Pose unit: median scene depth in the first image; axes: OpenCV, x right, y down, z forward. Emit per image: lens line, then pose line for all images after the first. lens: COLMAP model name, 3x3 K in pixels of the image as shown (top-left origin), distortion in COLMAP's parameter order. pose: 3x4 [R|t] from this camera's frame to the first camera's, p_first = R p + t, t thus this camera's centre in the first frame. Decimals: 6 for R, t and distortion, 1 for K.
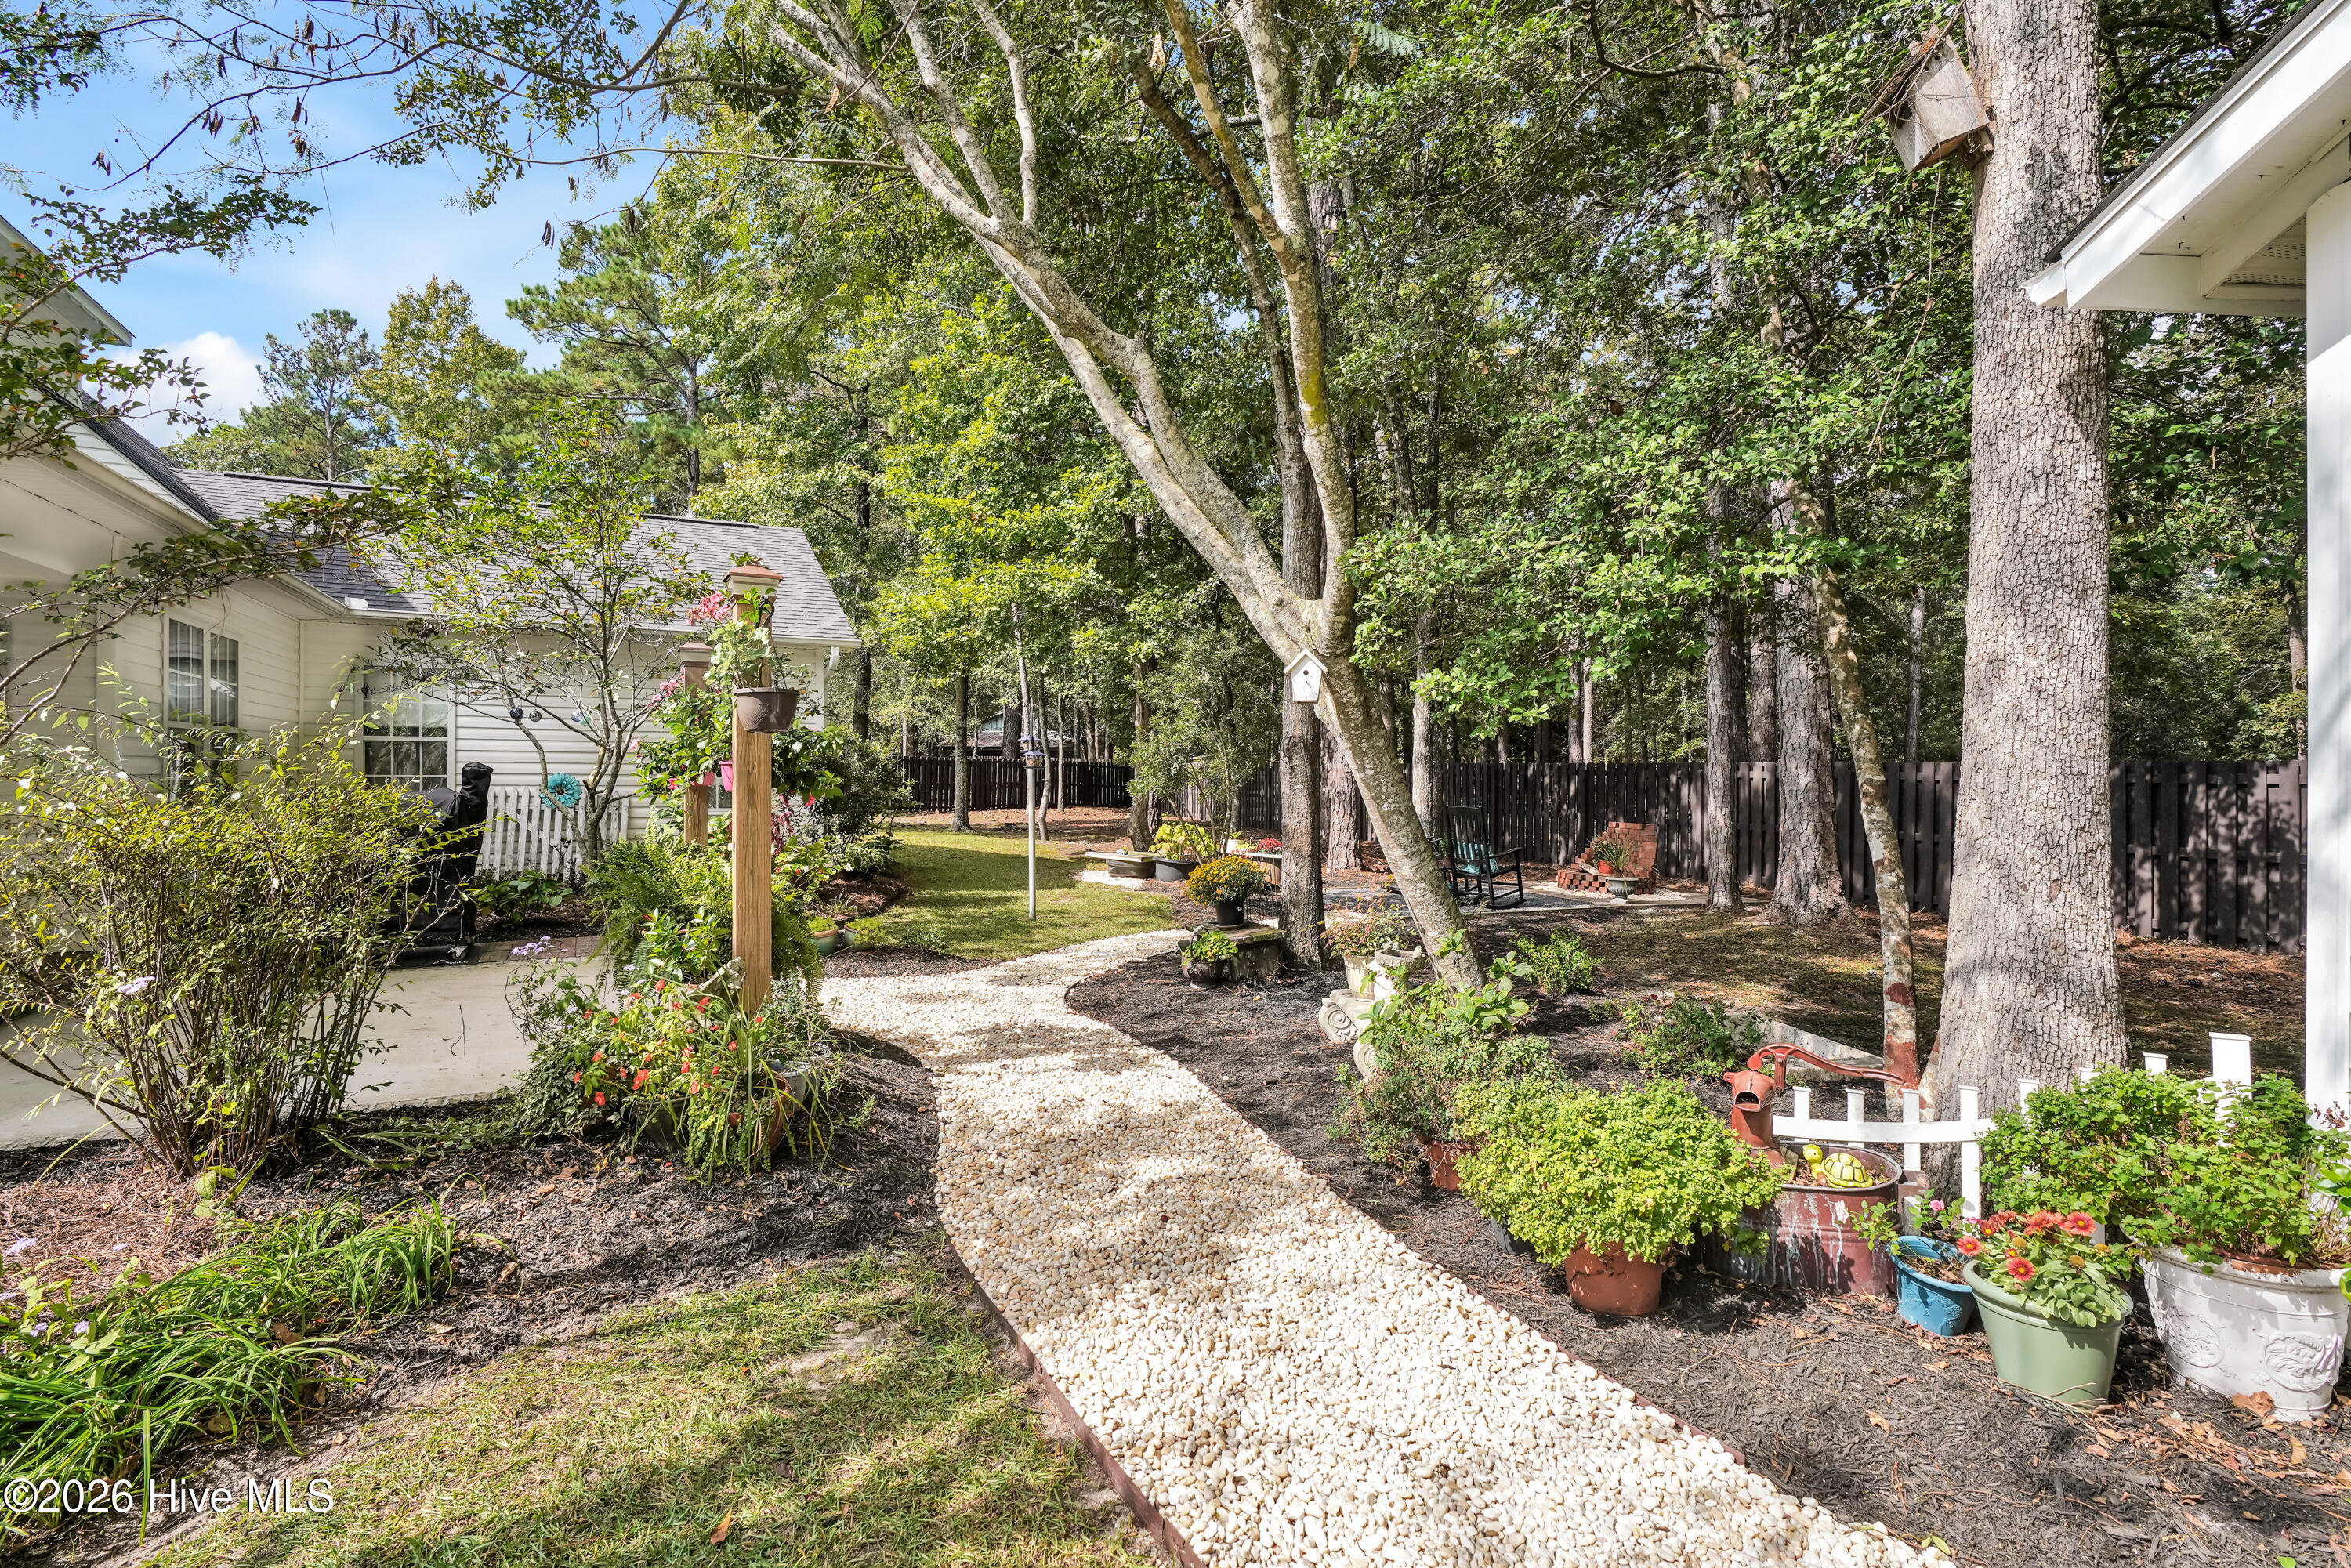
lens RADIAL K [[1109.5, 0, 1176.6], [0, 1109.5, 774.6], [0, 0, 1]] dist [-0.000286, 0.000492]
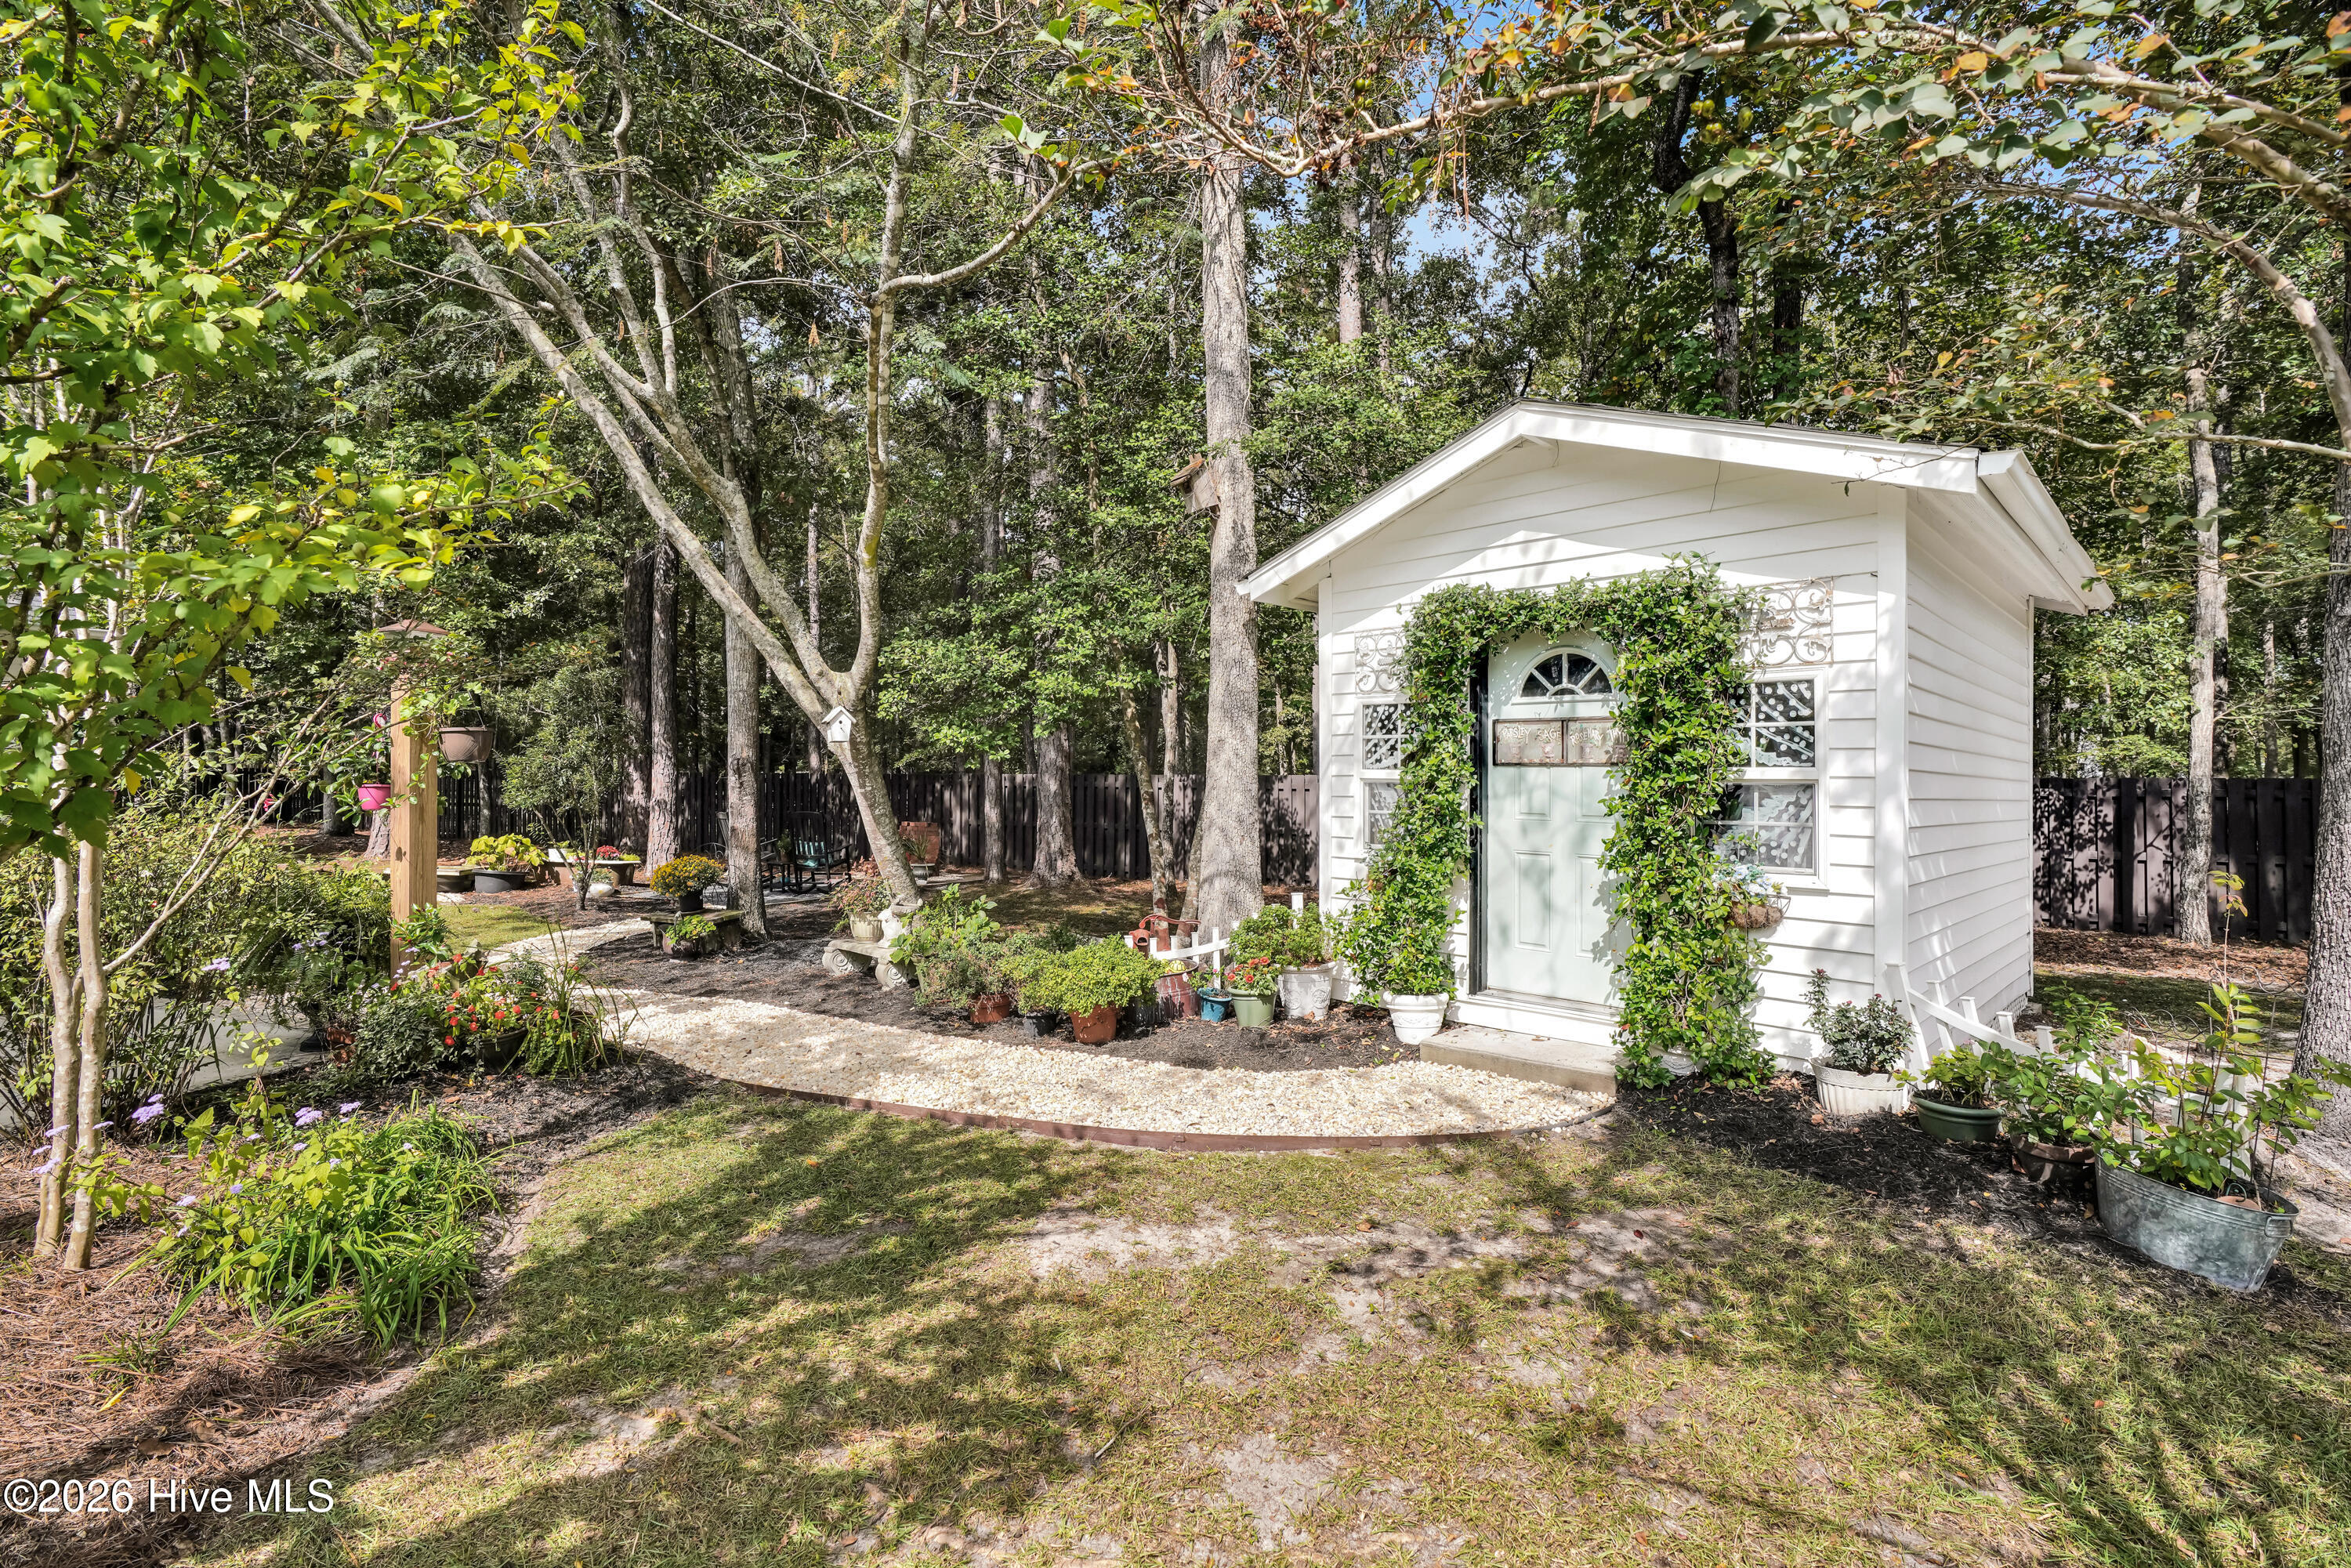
lens RADIAL K [[1109.5, 0, 1176.6], [0, 1109.5, 774.6], [0, 0, 1]] dist [-0.000286, 0.000492]
pose [[0.762127, 0.000287, 0.647427, -0.493936], [0.001370, 0.999997, -0.002056, -0.017684], [-0.647426, 0.002453, 0.762124, -0.413542]]
